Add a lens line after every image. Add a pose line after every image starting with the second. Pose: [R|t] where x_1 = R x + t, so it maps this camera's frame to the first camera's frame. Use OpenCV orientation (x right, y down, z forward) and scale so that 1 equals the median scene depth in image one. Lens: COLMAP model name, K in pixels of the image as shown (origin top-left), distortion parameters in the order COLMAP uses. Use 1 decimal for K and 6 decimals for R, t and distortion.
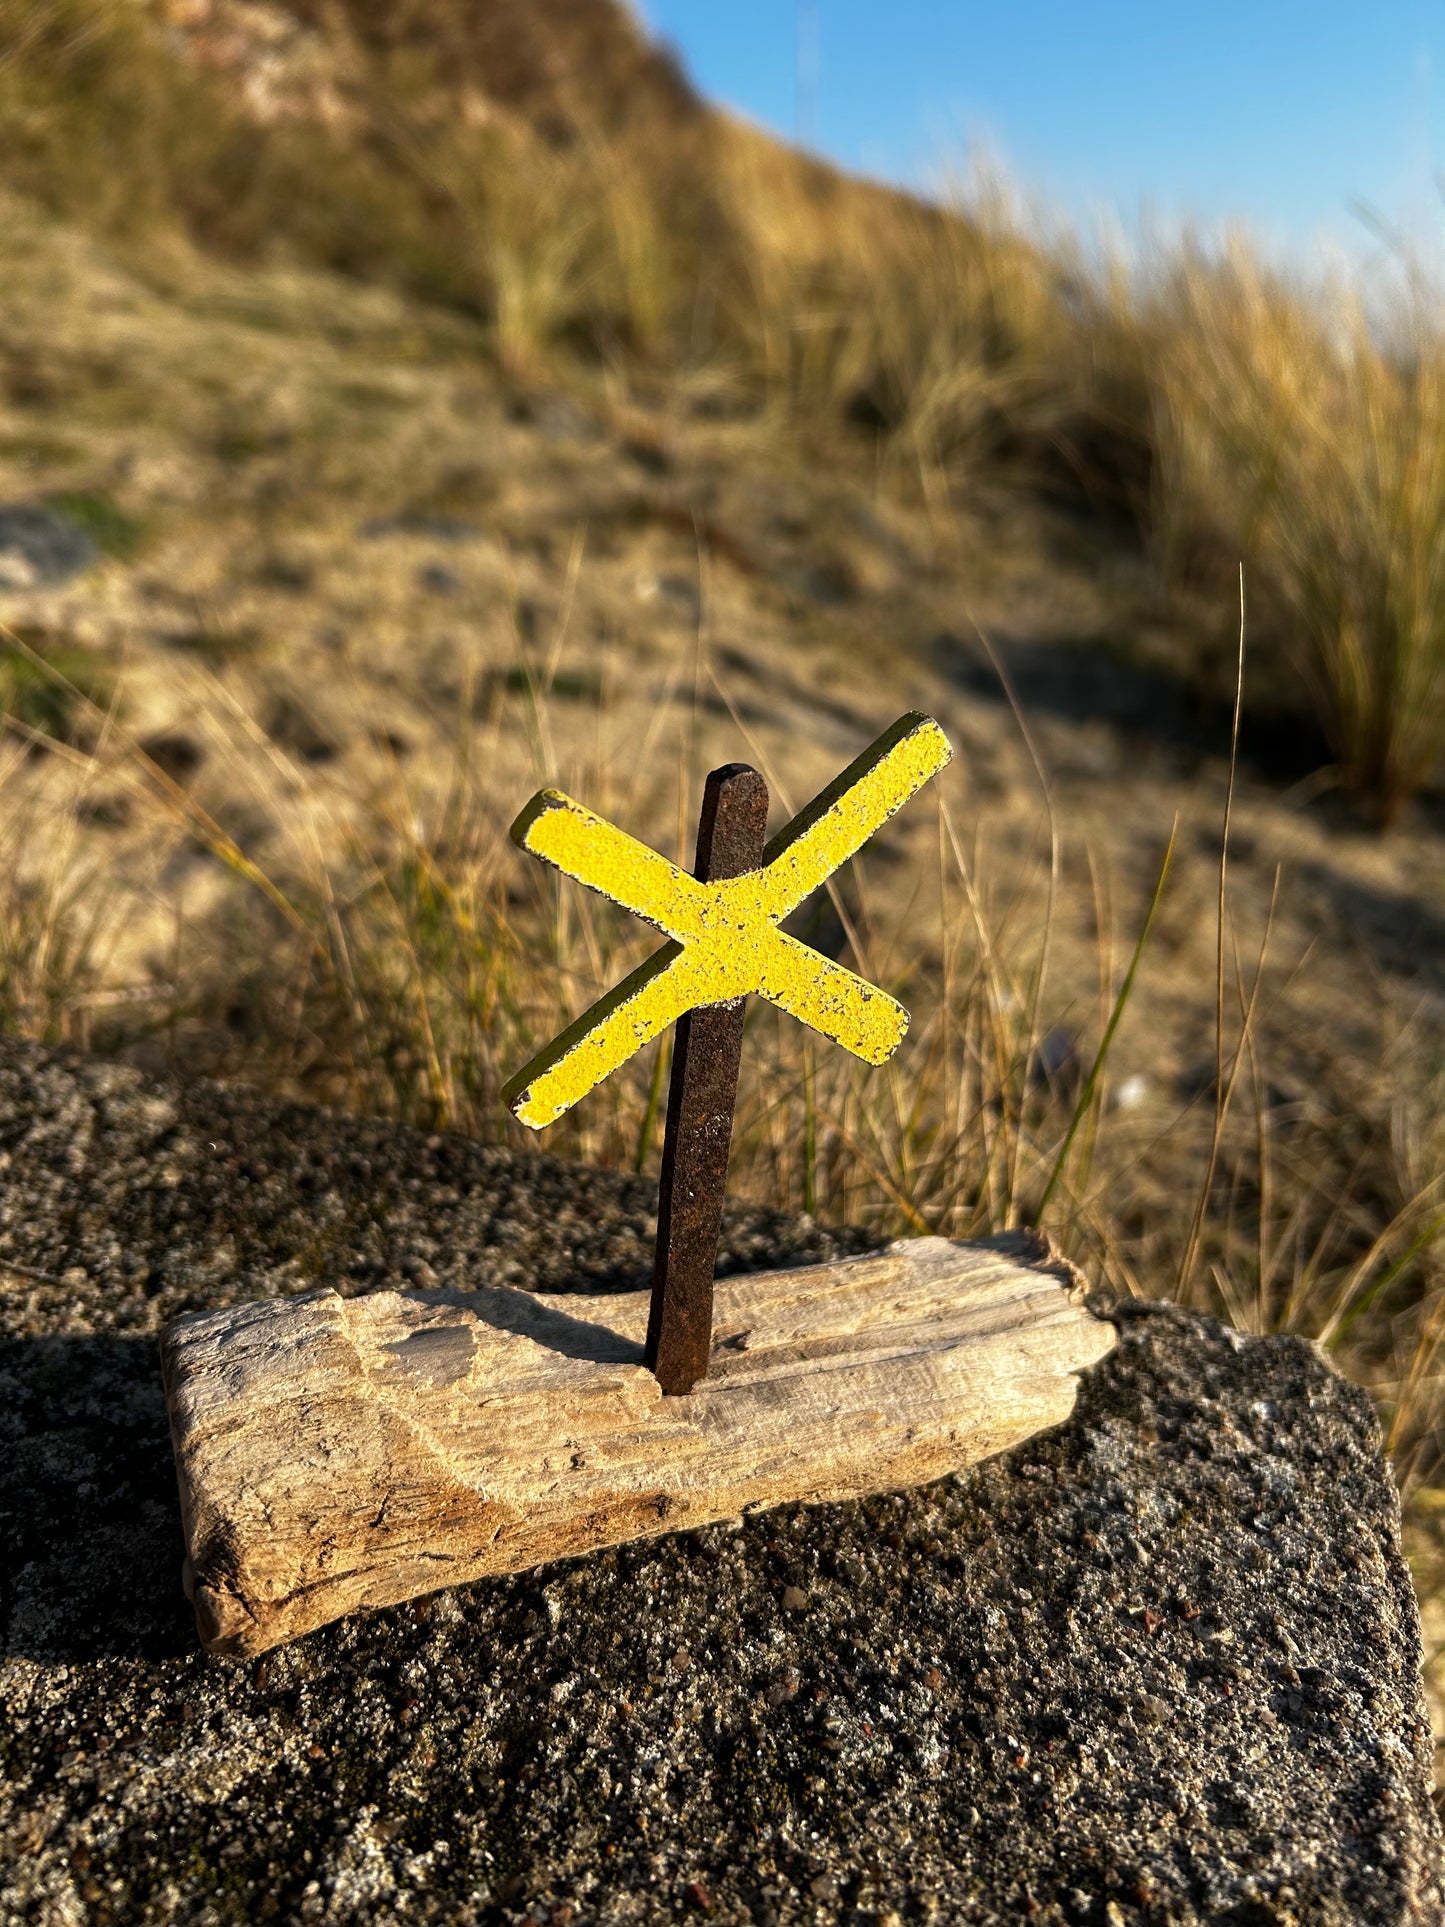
lens RADIAL K [[1517.5, 0, 707.4], [0, 1517.5, 968.1], [0, 0, 1]] dist [-0.000619, -0.017867]
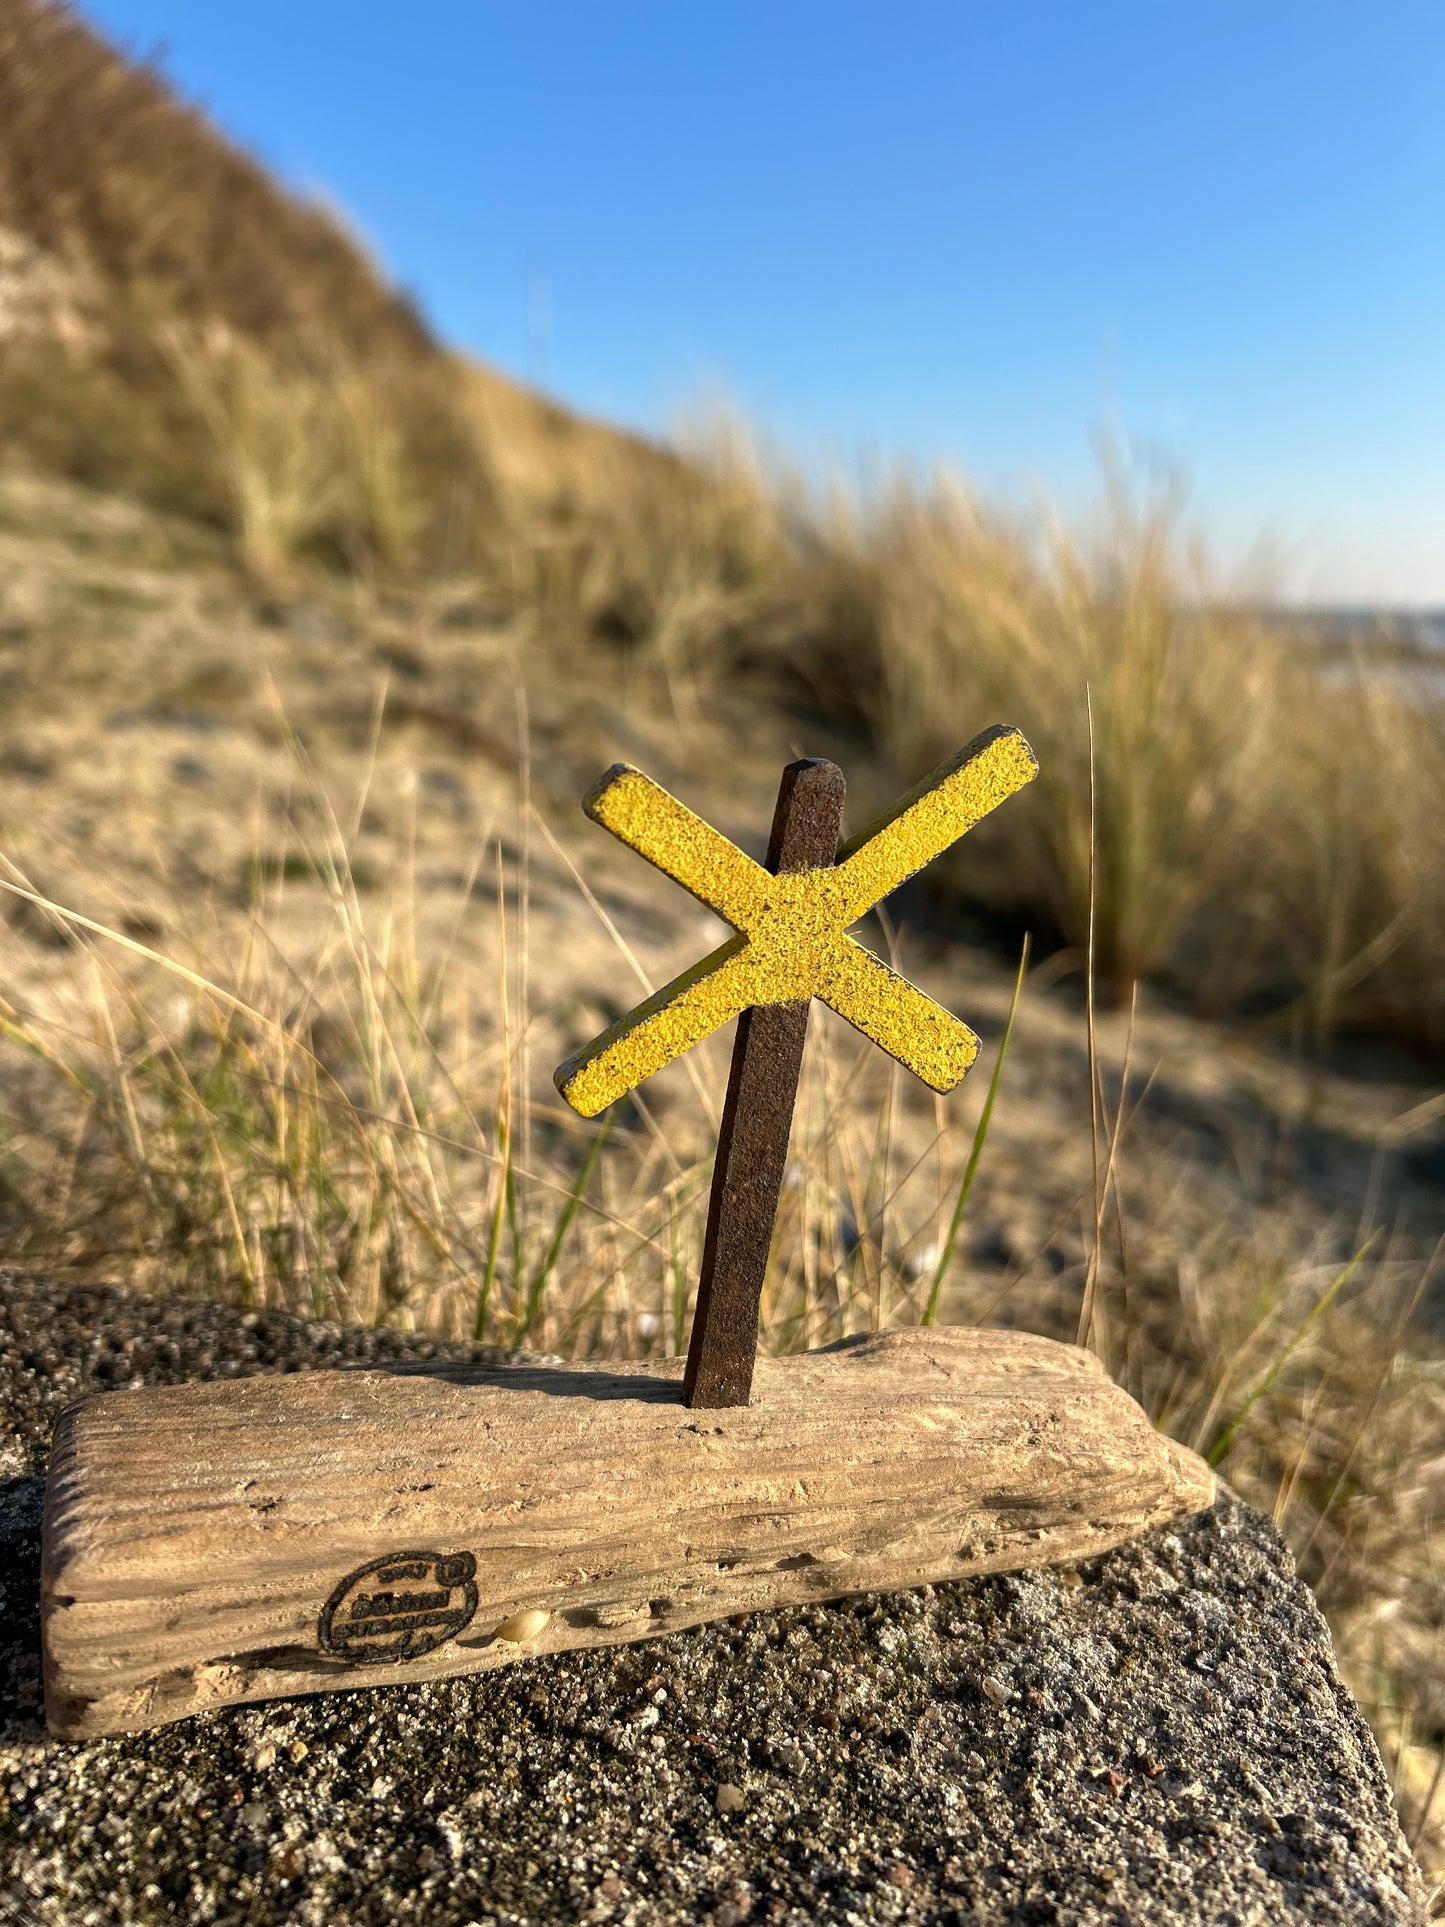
lens RADIAL K [[1517.5, 0, 715.8], [0, 1517.5, 960.5], [0, 0, 1]] dist [-0.000619, -0.017867]
pose [[0.985050, -0.015914, 0.171531, -0.085709], [0.039741, 0.989858, -0.136385, 0.054481], [-0.167621, 0.141163, 0.975693, 0.080966]]
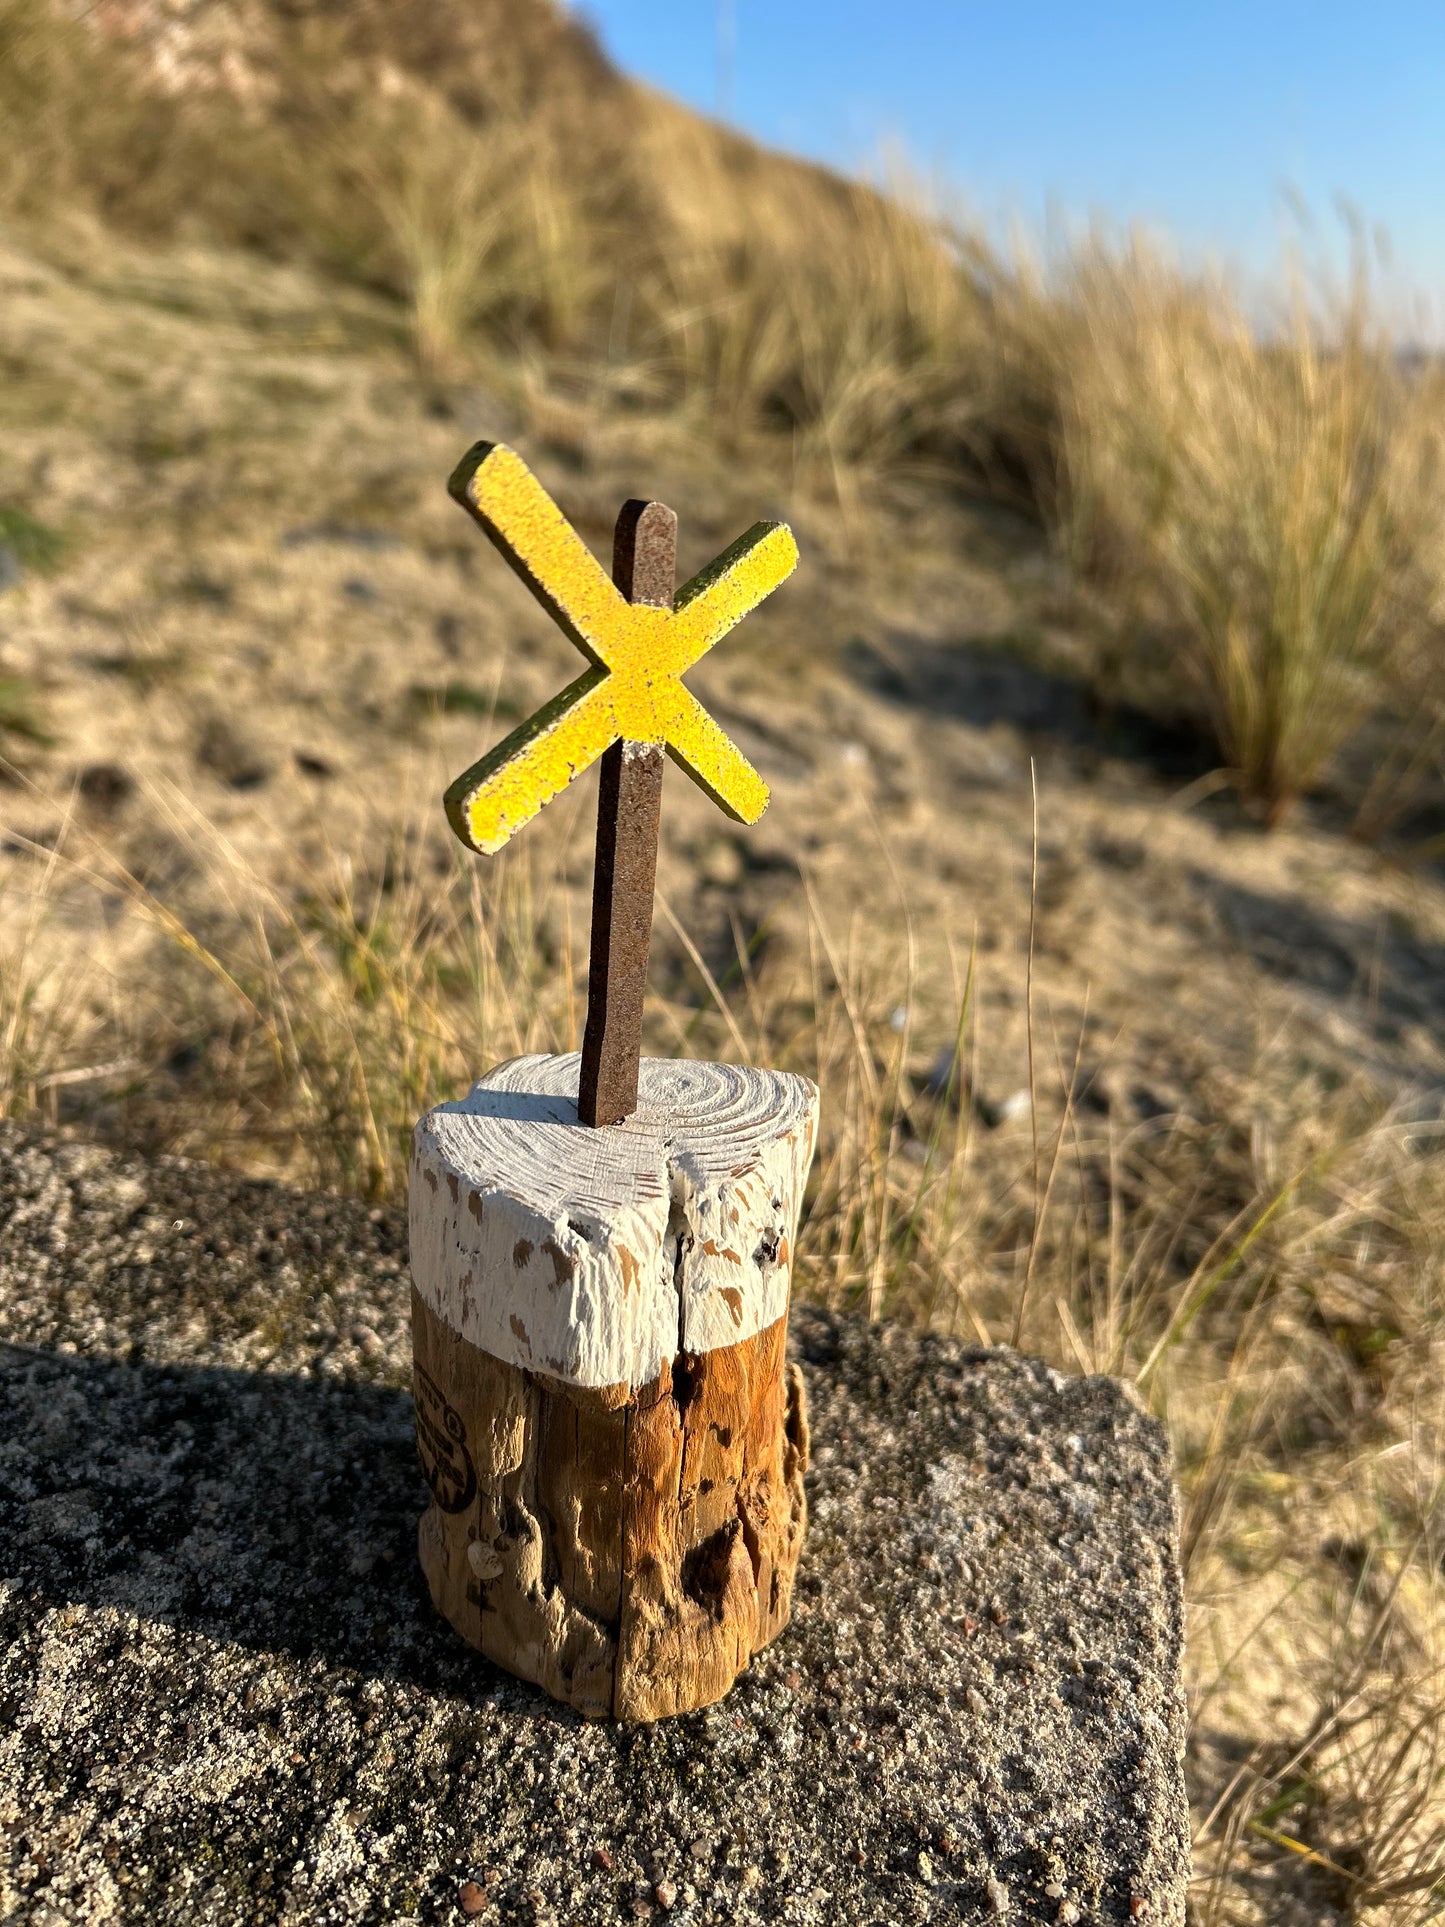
lens RADIAL K [[1517.5, 0, 721.3], [0, 1517.5, 964.1], [0, 0, 1]] dist [-0.000619, -0.017867]
pose [[0.998218, -0.006256, 0.059342, 0.017181], [0.005226, 0.999833, 0.017484, -0.128505], [-0.059442, -0.017143, 0.998085, -0.209628]]
